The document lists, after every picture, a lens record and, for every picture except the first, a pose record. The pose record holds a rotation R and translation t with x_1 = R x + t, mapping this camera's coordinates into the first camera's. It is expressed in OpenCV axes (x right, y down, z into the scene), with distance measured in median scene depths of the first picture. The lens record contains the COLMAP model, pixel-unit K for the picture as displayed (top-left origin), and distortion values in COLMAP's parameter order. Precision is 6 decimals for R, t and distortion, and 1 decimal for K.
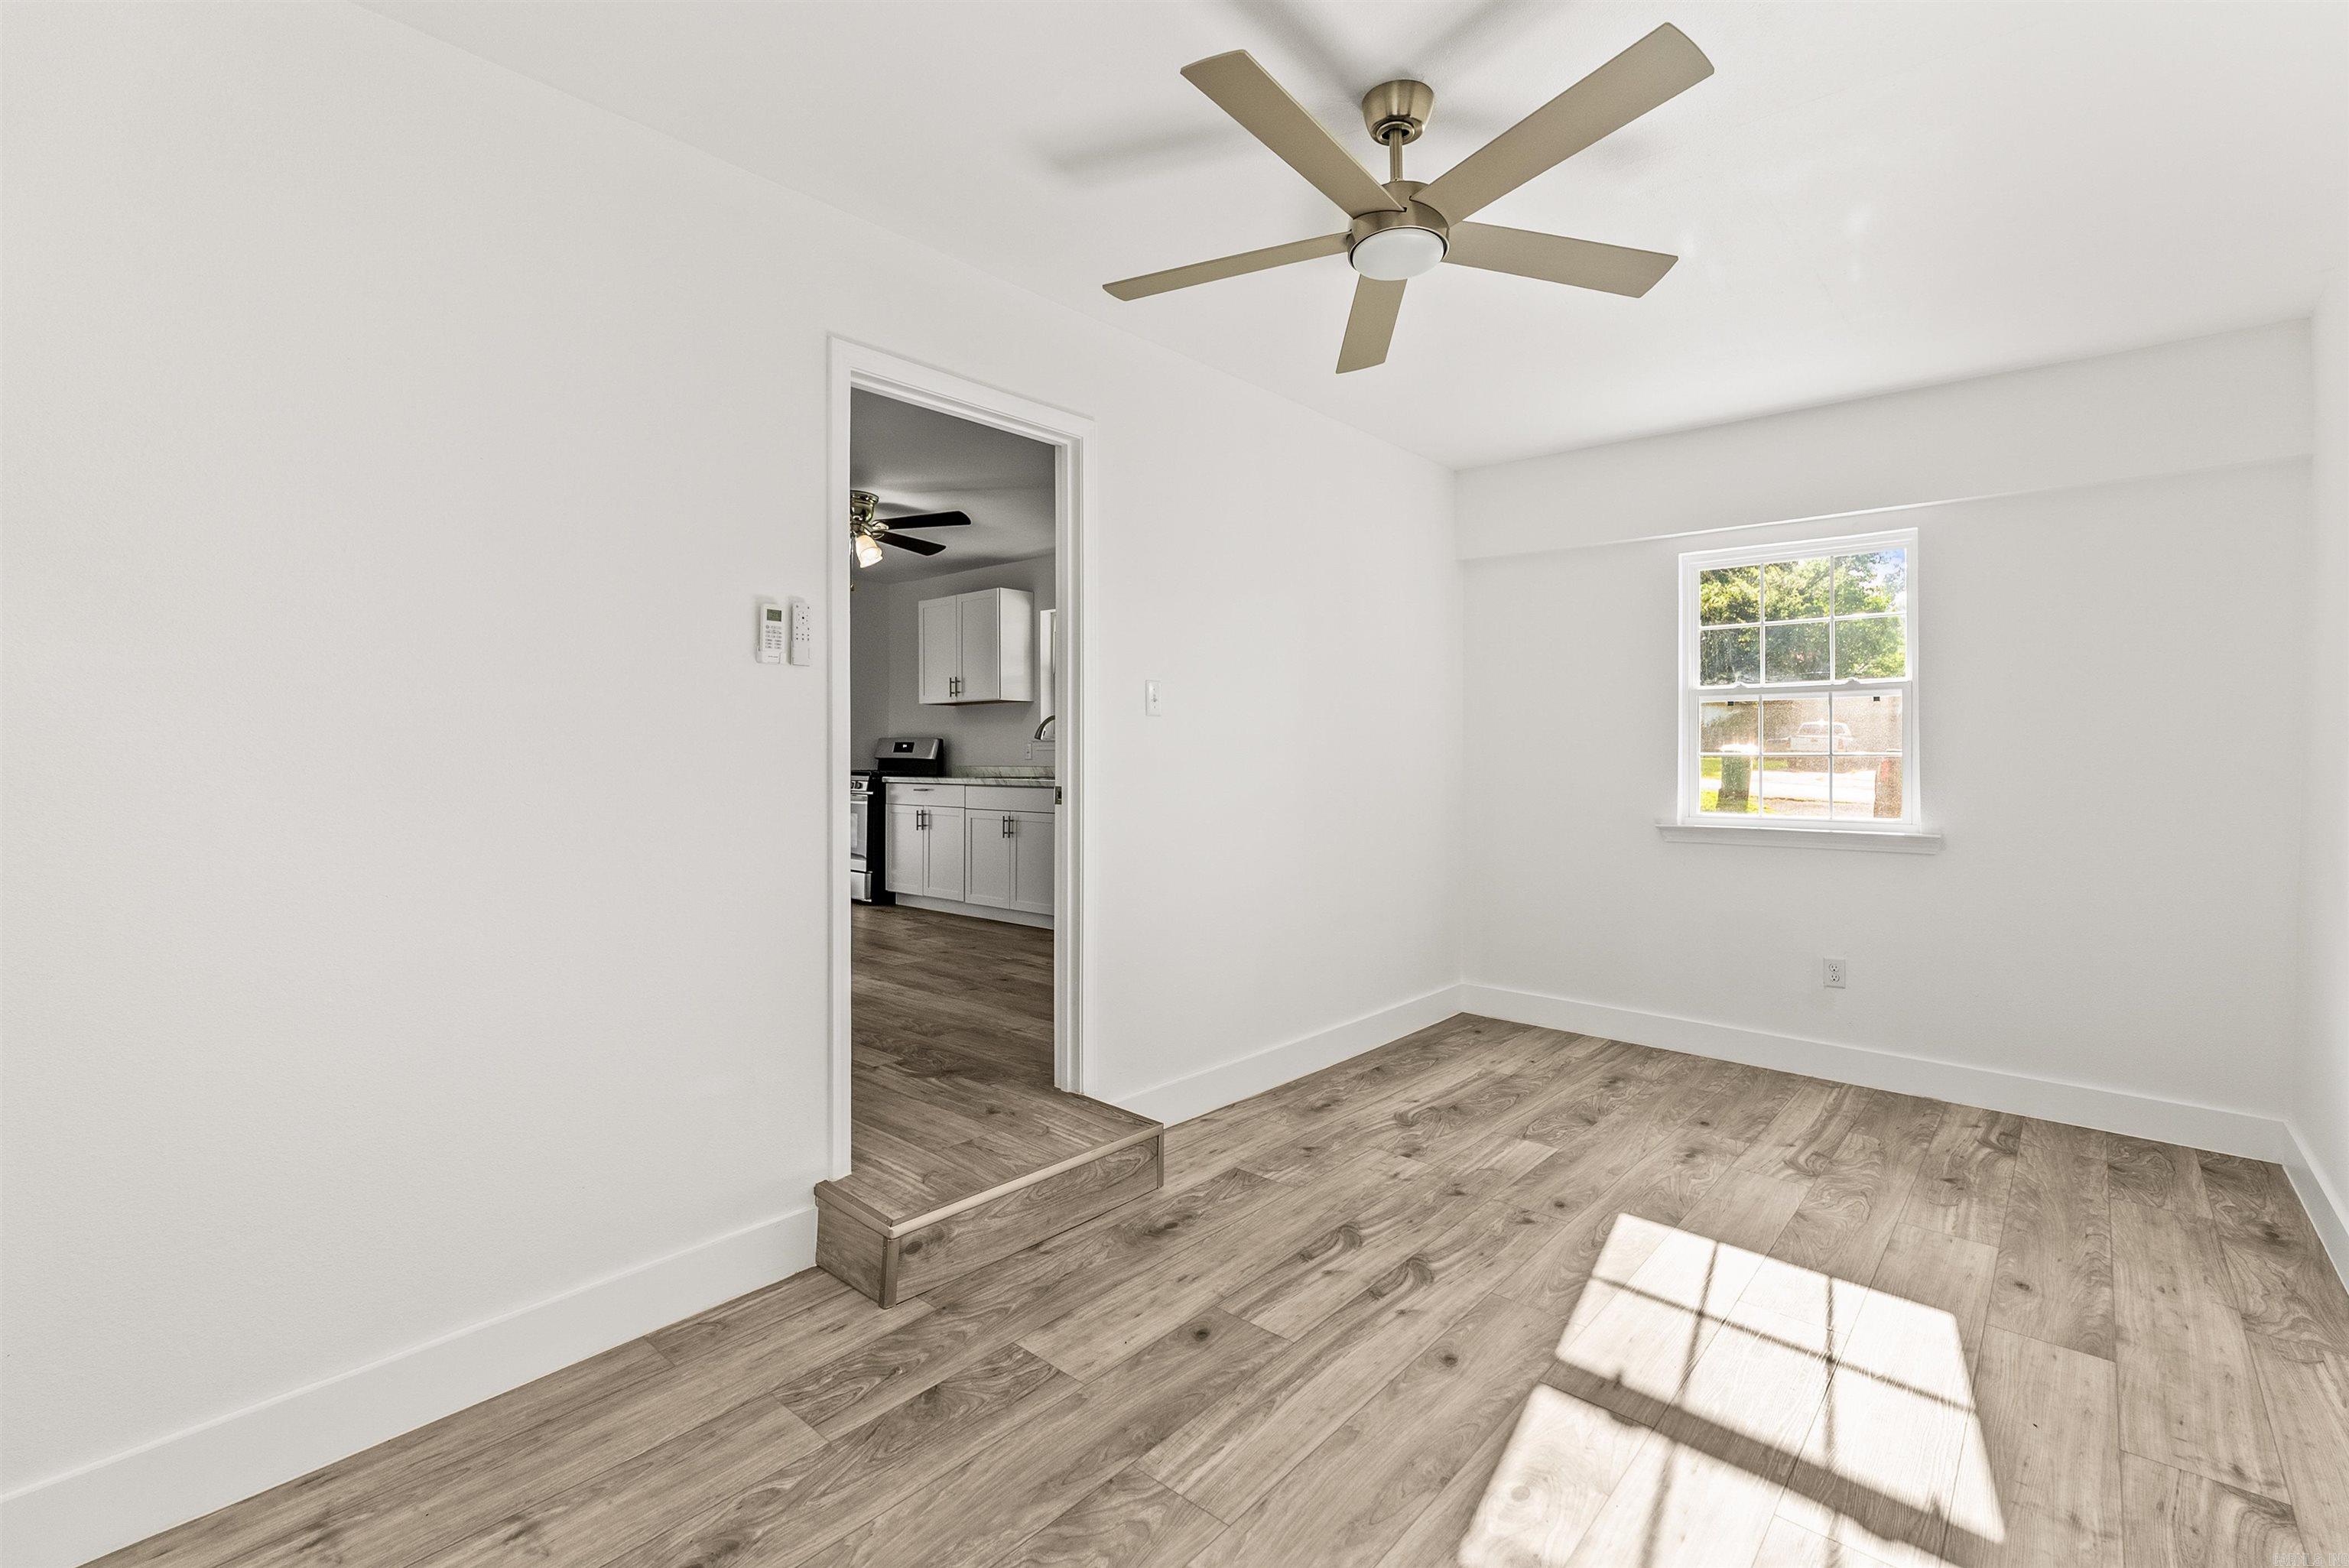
lens RADIAL K [[1073.0, 0, 1174.6], [0, 1073.0, 764.2], [0, 0, 1]] dist [0.010758, -0.001037]
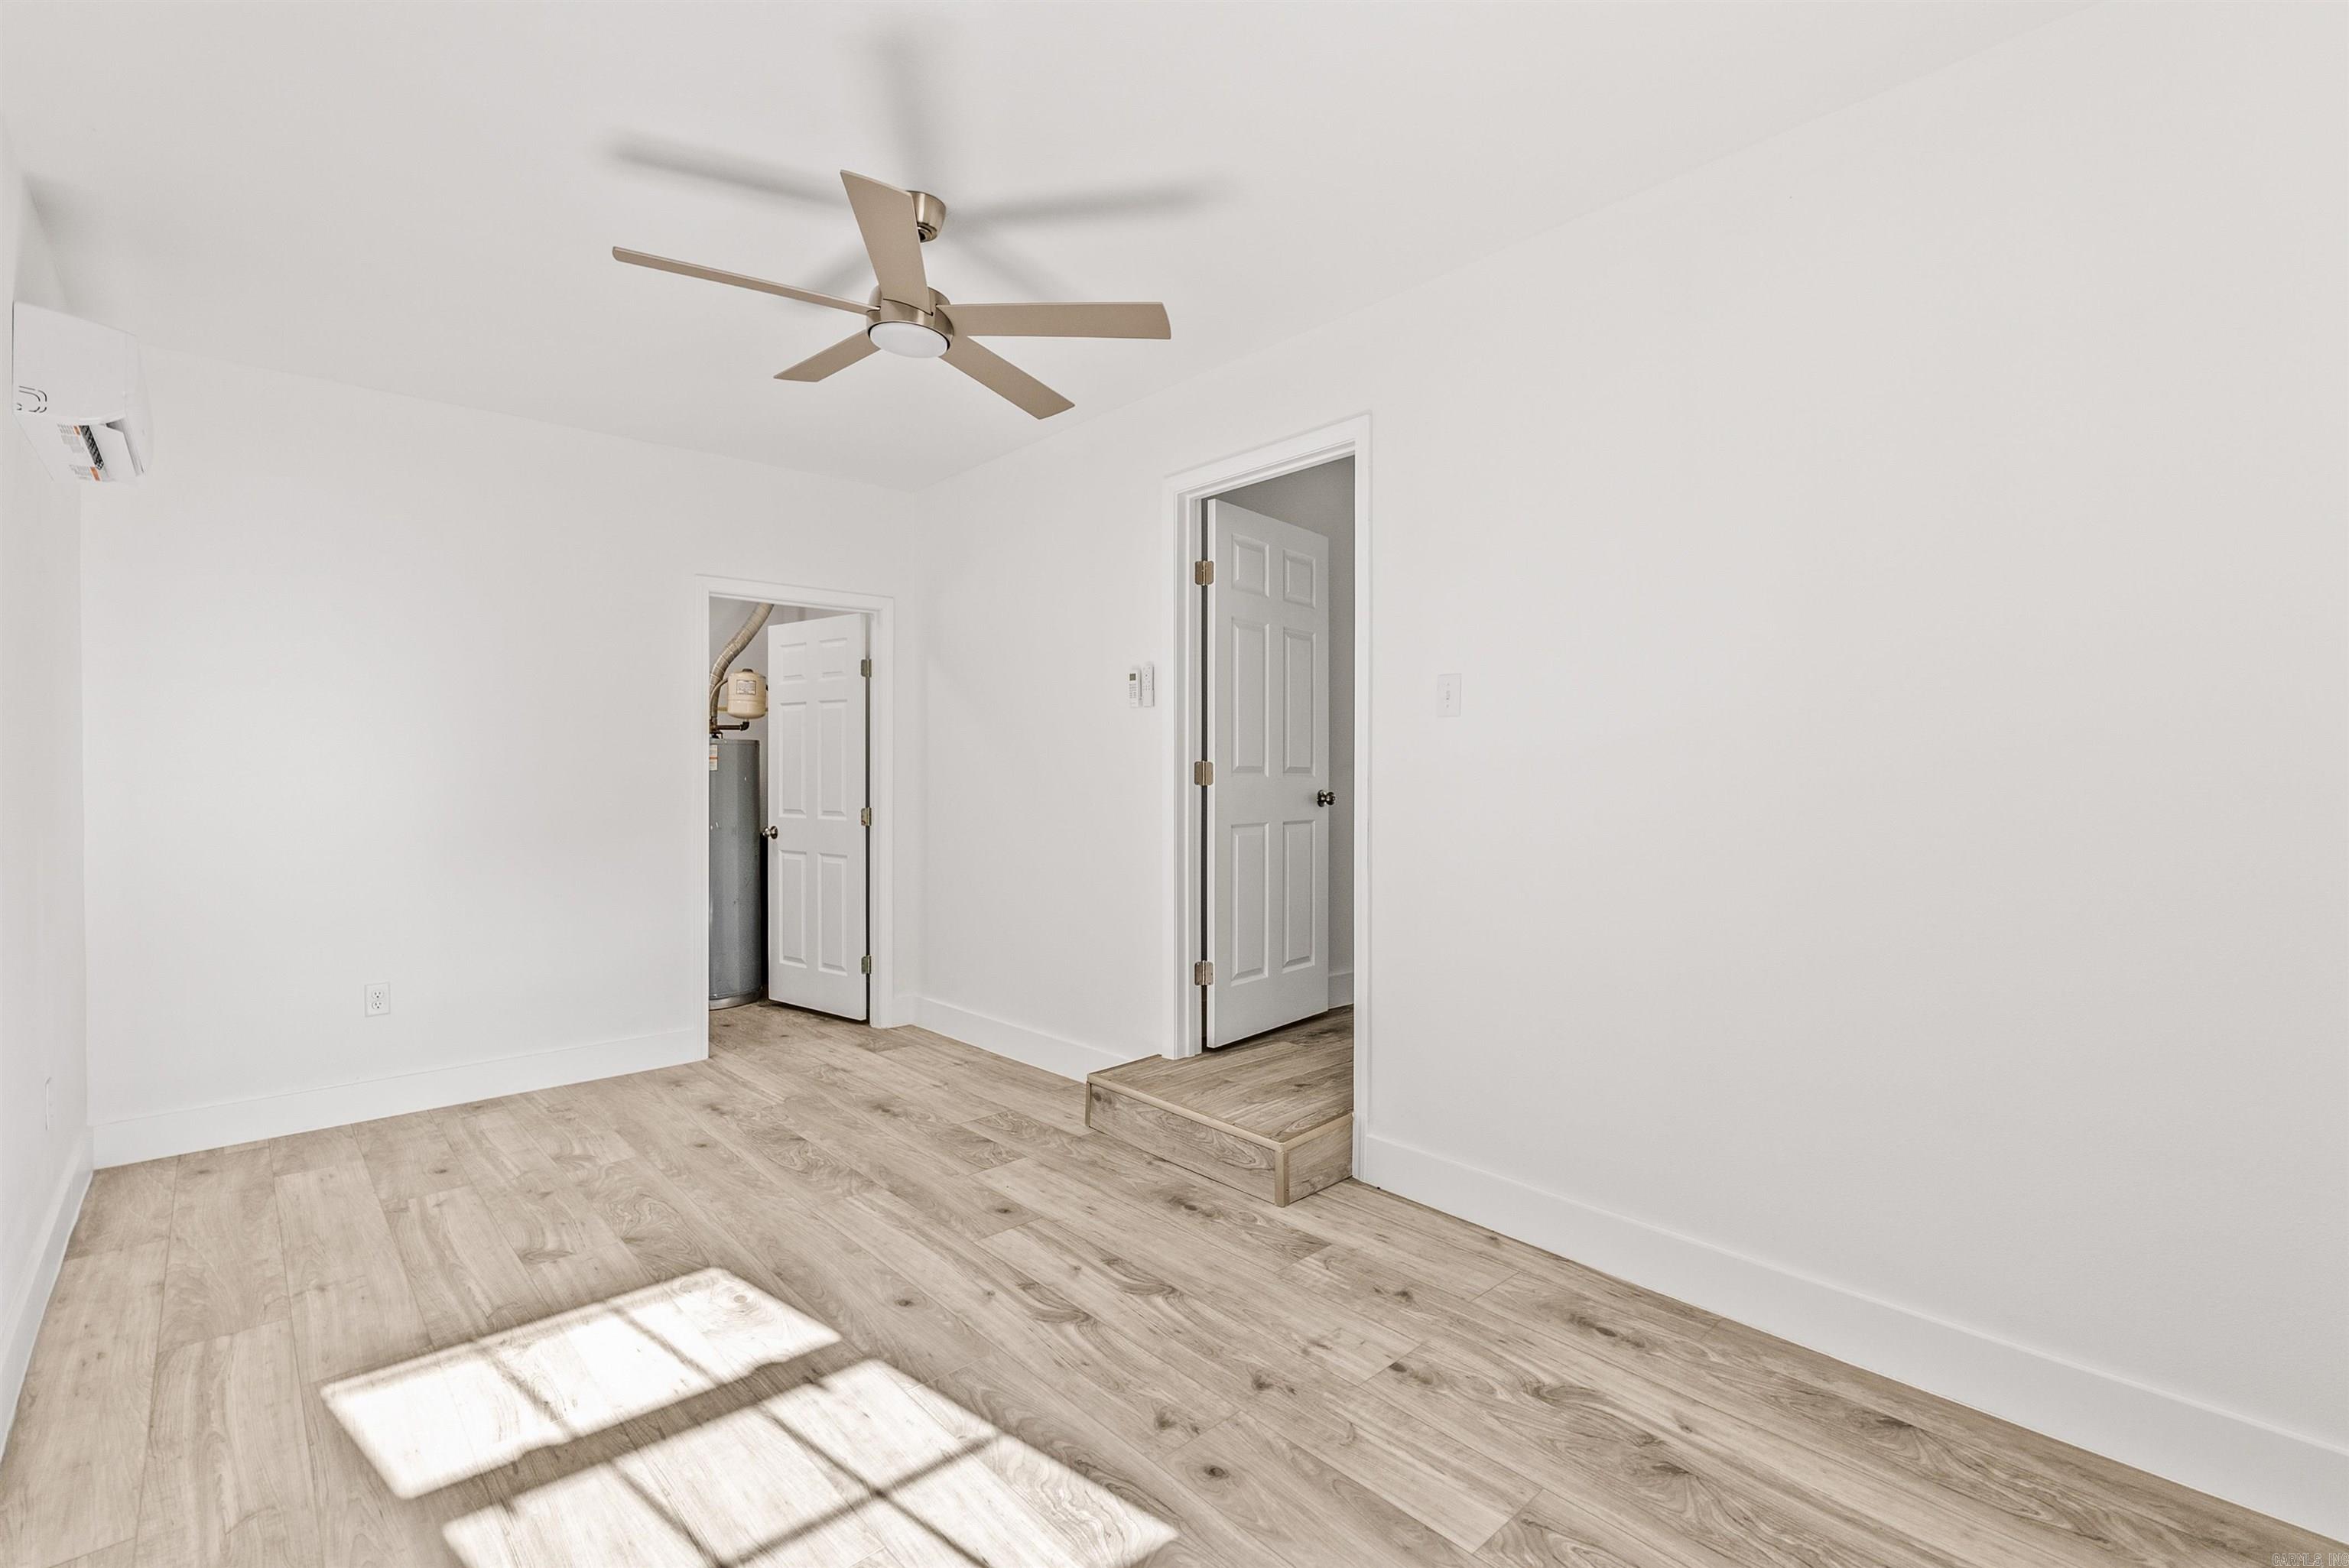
lens RADIAL K [[1073.0, 0, 1177.1], [0, 1073.0, 778.8], [0, 0, 1]] dist [0.010758, -0.001037]
pose [[-0.141516, -0.003721, -0.989929, 1.117582], [-0.005154, 0.999982, -0.003022, 0.014131], [0.989923, 0.004675, -0.141532, 1.217844]]
